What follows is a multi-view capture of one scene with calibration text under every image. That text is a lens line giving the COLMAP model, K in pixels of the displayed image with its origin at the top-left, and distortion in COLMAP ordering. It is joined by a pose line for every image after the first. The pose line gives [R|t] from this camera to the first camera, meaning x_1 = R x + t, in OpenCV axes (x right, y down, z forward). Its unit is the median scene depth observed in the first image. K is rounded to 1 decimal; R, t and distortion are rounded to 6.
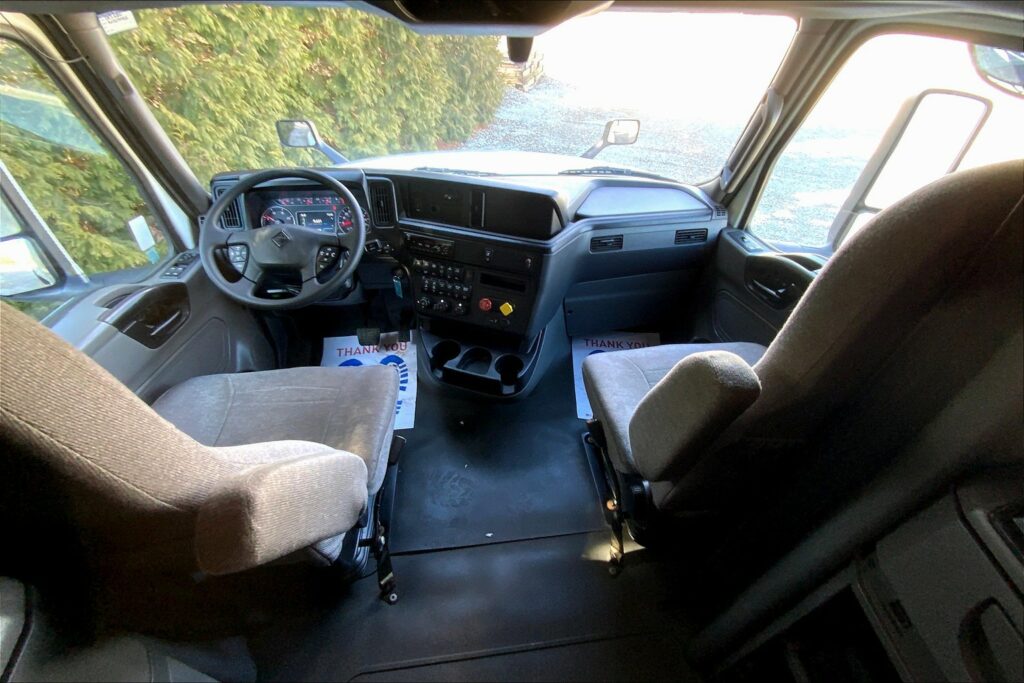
lens RADIAL K [[421.7, 0, 518.2], [0, 421.7, 341.0], [0, 0, 1]] dist [0.002401, -0.000795]
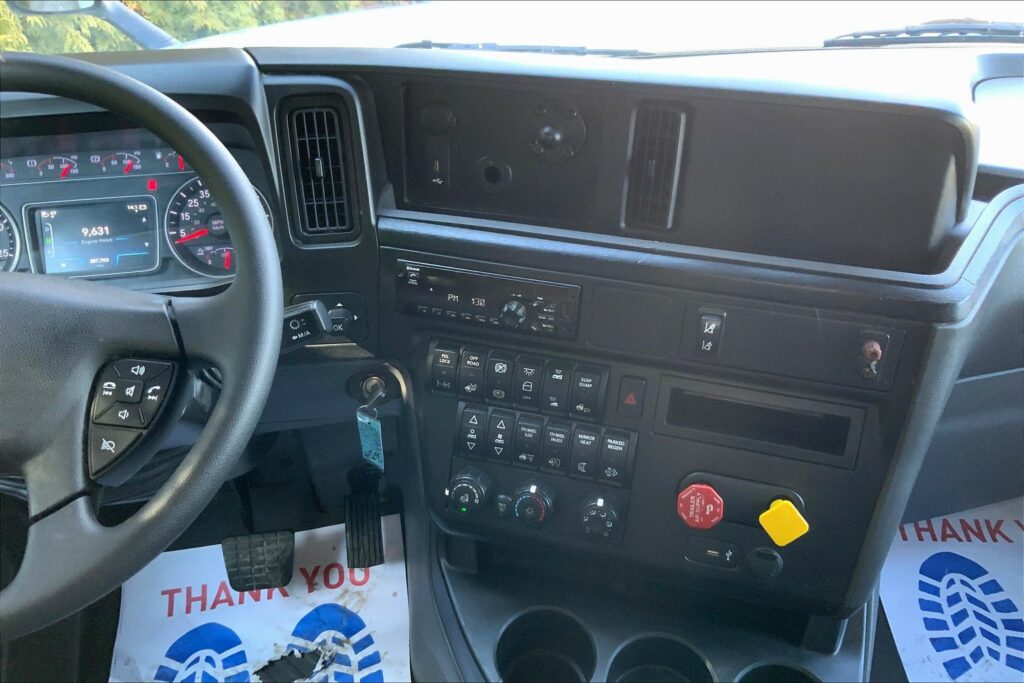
lens RADIAL K [[853.2, 0, 507.0], [0, 853.2, 332.5], [0, 0, 1]] dist [0.072980, -0.139259]
pose [[0.999051, -0.042937, -0.007307, -0.191522], [0.042281, 0.996365, -0.073957, -0.160219], [0.010456, 0.073578, 0.997235, 0.417921]]
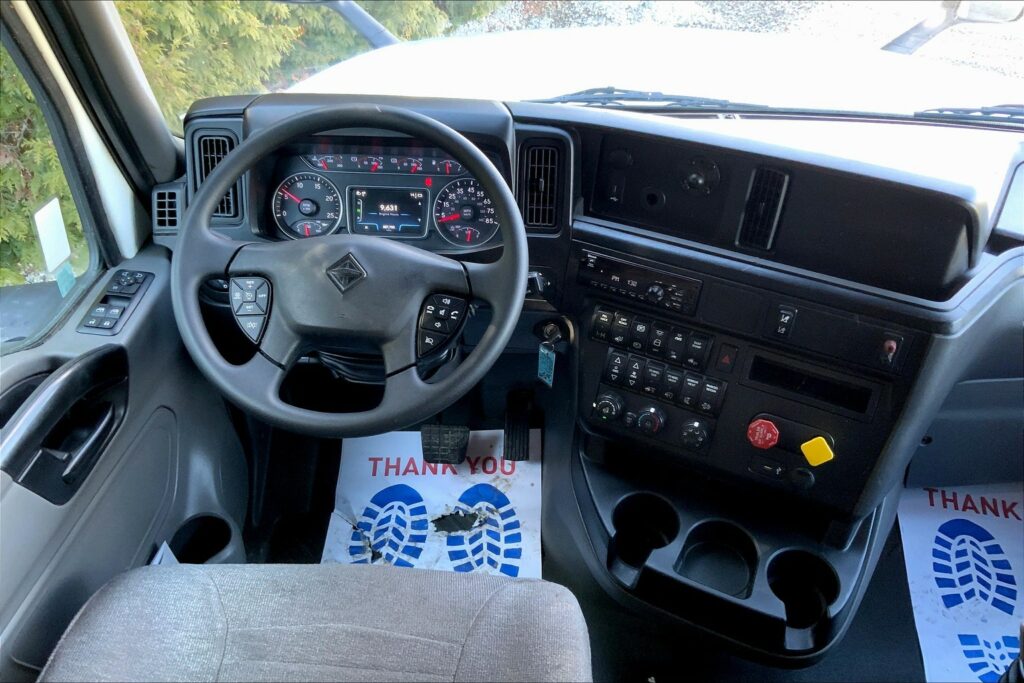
lens RADIAL K [[853.2, 0, 508.9], [0, 853.2, 338.0], [0, 0, 1]] dist [0.072980, -0.139259]
pose [[0.988904, 0.083975, -0.122543, -0.227400], [-0.087592, 0.995857, -0.024421, -0.135773], [0.119985, 0.034883, 0.992163, 0.108268]]
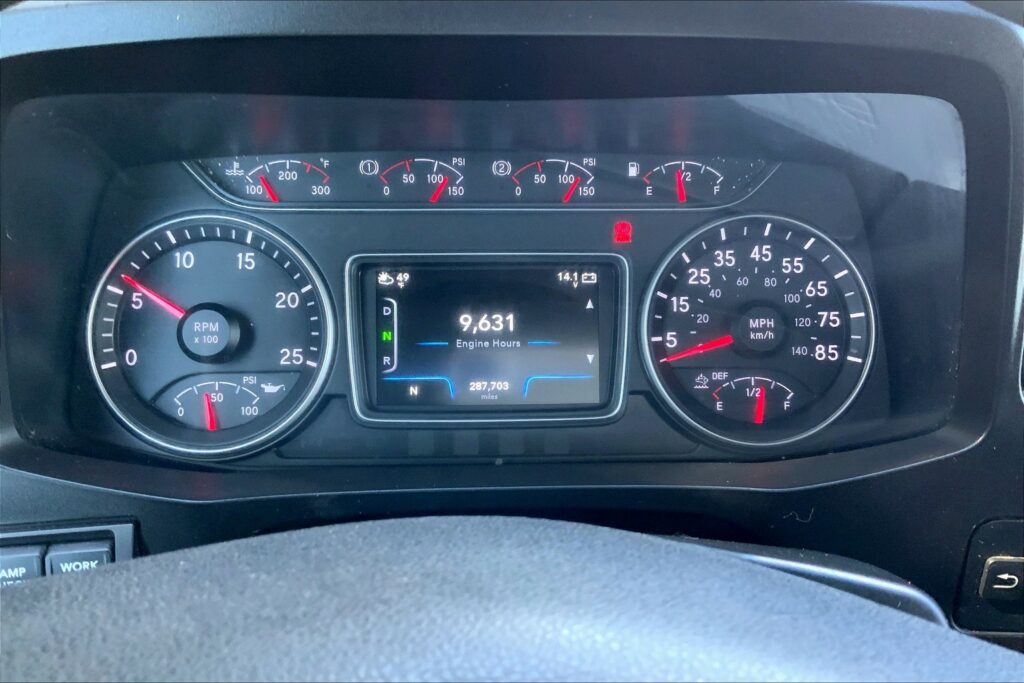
lens RADIAL K [[894.6, 0, 513.6], [0, 894.6, 335.9], [0, 0, 1]] dist [0.039590, -0.002832]
pose [[0.997310, 0.032321, -0.065794, -0.457075], [-0.040115, 0.991864, -0.120816, -0.249996], [0.061354, 0.123130, 0.990492, 0.729098]]
